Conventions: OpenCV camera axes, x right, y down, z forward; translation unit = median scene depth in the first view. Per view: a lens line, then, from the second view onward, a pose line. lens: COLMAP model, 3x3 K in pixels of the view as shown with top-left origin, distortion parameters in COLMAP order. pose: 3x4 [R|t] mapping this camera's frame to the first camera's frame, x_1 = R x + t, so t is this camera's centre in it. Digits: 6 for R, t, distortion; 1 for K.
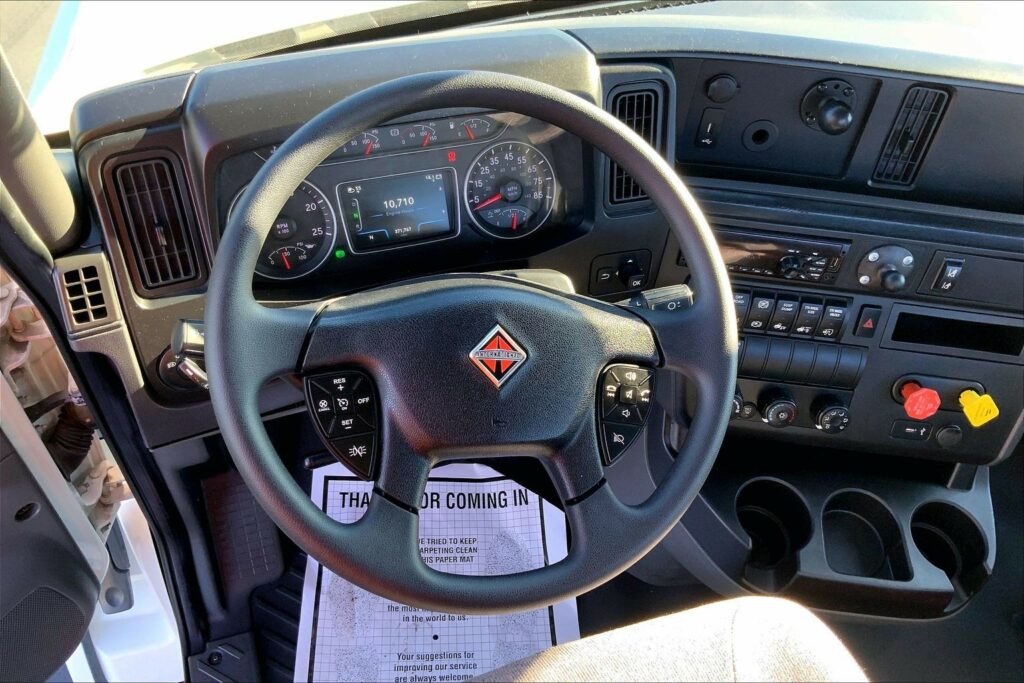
lens RADIAL K [[841.2, 0, 507.2], [0, 841.2, 338.7], [0, 0, 1]] dist [0.073733, -0.143652]
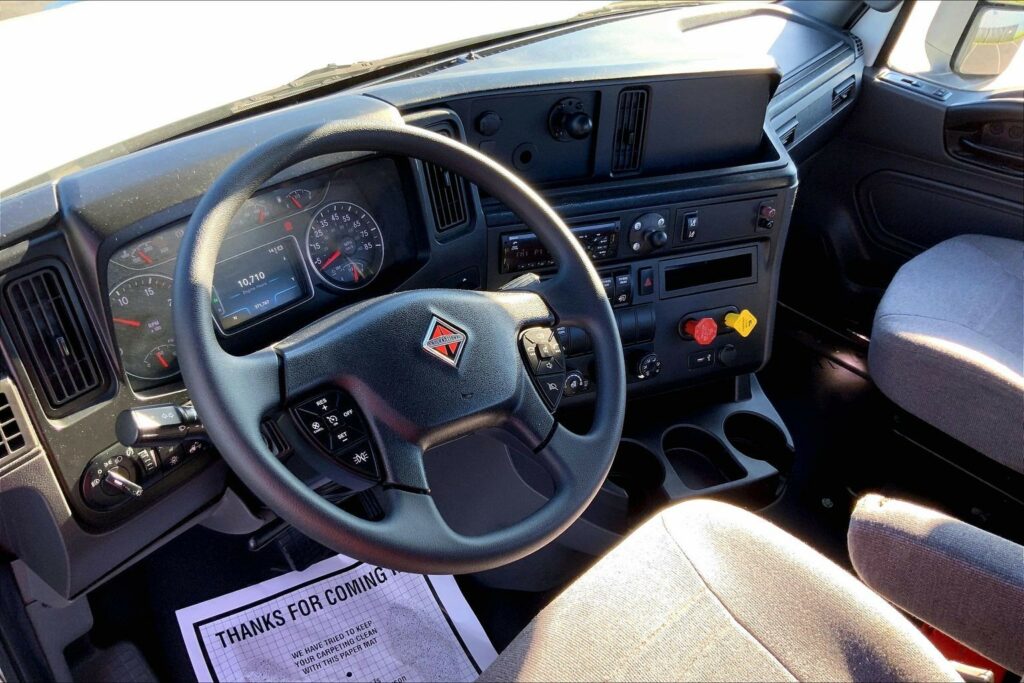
lens RADIAL K [[841.2, 0, 507.9], [0, 841.2, 334.7], [0, 0, 1]] dist [0.073733, -0.143652]
pose [[0.880491, -0.285586, 0.378387, -0.261800], [0.342668, 0.934970, -0.091709, 0.105297], [-0.327589, 0.210410, 0.921093, -0.051919]]
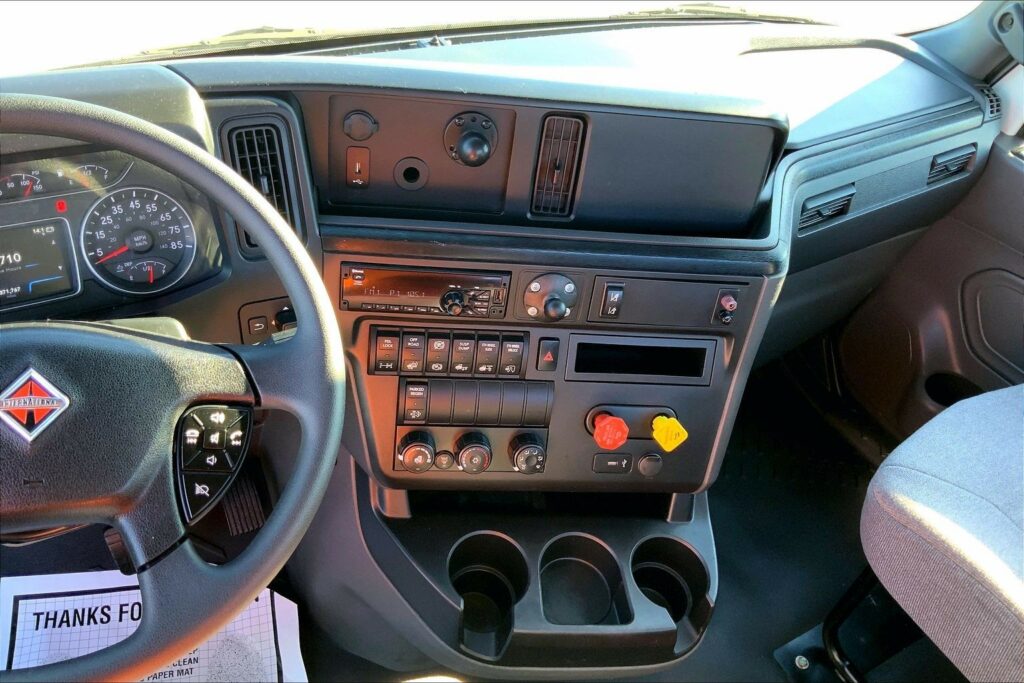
lens RADIAL K [[841.2, 0, 504.3], [0, 841.2, 333.0], [0, 0, 1]] dist [0.073733, -0.143652]
pose [[0.982997, -0.078044, 0.166212, 0.235098], [0.098182, 0.988314, -0.116605, 0.069897], [-0.155170, 0.130941, 0.979171, 0.052614]]
